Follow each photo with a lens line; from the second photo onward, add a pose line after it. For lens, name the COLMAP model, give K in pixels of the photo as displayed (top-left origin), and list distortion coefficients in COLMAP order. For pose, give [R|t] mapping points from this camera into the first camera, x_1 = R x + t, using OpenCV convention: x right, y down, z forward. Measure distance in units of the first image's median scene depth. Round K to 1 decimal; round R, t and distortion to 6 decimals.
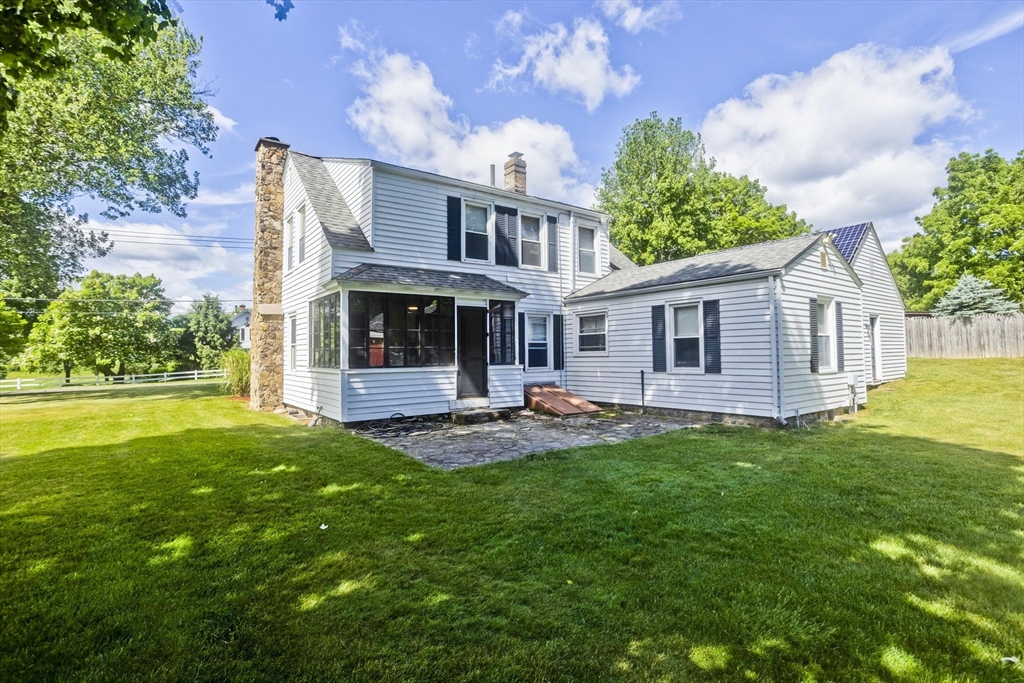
lens RADIAL K [[493.0, 0, 510.7], [0, 493.0, 343.9], [0, 0, 1]] dist [-0.010747, 0.004532]
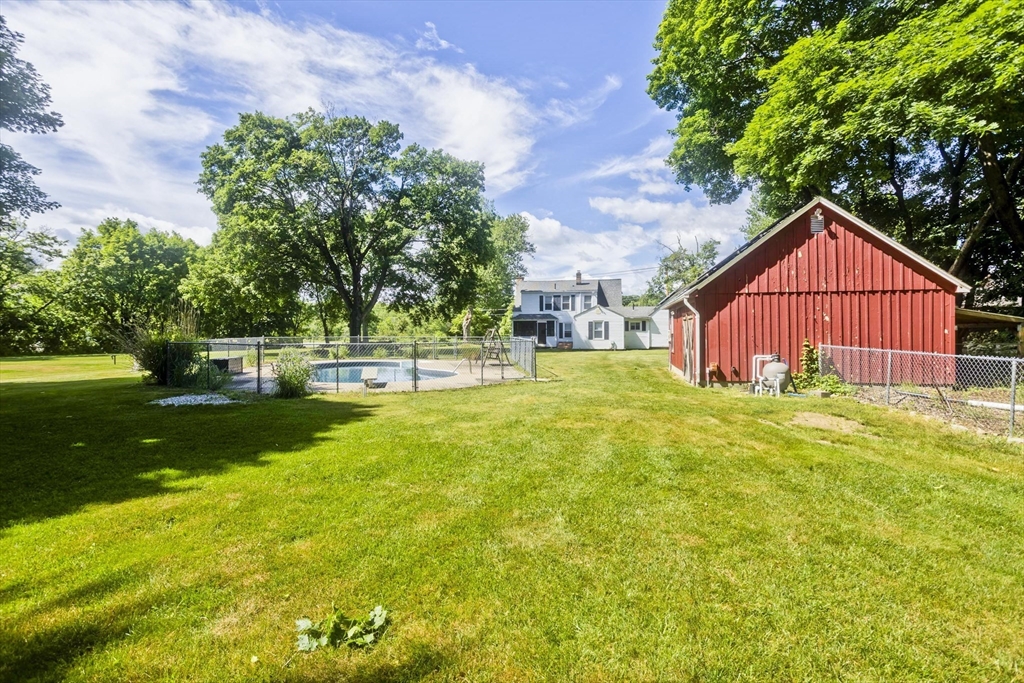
lens RADIAL K [[493.0, 0, 510.5], [0, 493.0, 337.4], [0, 0, 1]] dist [-0.010747, 0.004532]
pose [[0.686827, 0.016494, -0.726633, 2.643459], [0.008827, 0.999479, 0.031030, -0.076844], [0.726767, -0.027726, 0.686324, -1.980686]]
